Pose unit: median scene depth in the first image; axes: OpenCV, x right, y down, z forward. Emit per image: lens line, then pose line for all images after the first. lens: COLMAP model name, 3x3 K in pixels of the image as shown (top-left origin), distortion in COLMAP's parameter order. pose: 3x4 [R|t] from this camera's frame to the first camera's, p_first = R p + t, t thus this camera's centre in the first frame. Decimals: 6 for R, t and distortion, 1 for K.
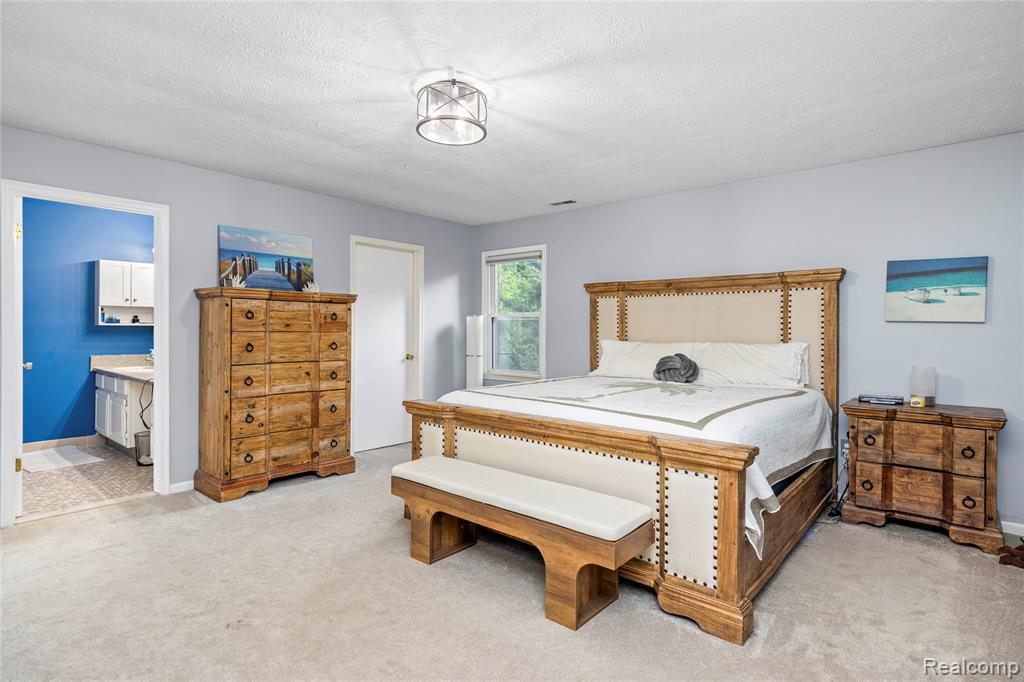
lens RADIAL K [[525.5, 0, 505.2], [0, 525.5, 332.7], [0, 0, 1]] dist [0.001625, 0.000323]
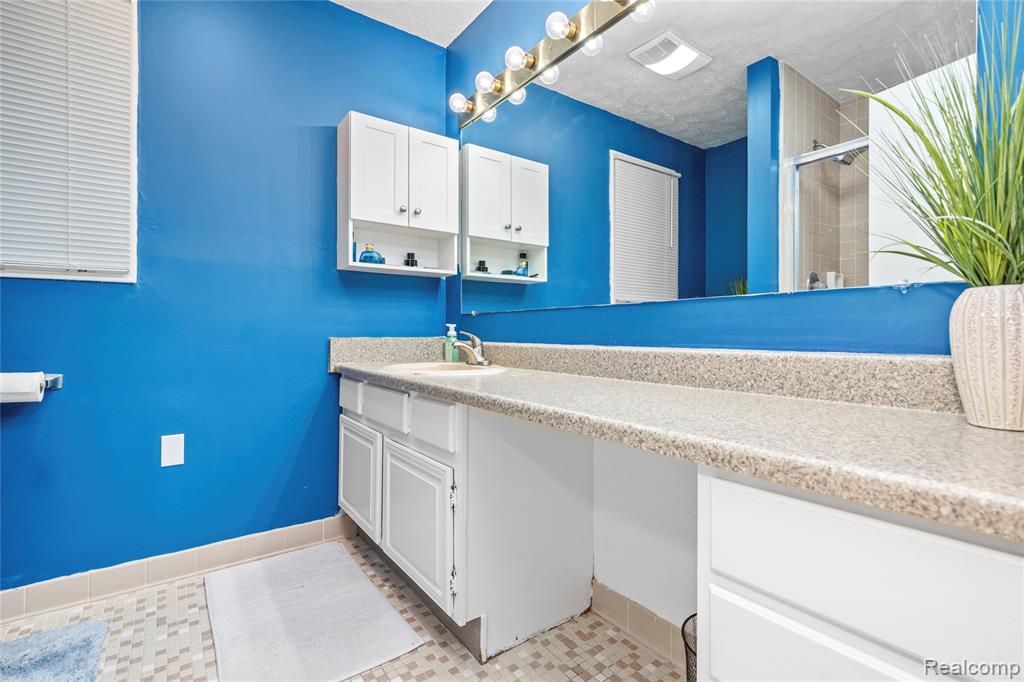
lens RADIAL K [[472.4, 0, 512.0], [0, 472.4, 341.0], [0, 0, 1]] dist [-0.000159, 0.000017]
pose [[0.978912, 0.002390, -0.204267, -0.553047], [-0.000404, 0.999952, 0.009762, 0.042332], [0.204280, -0.009473, 0.978867, 0.638582]]
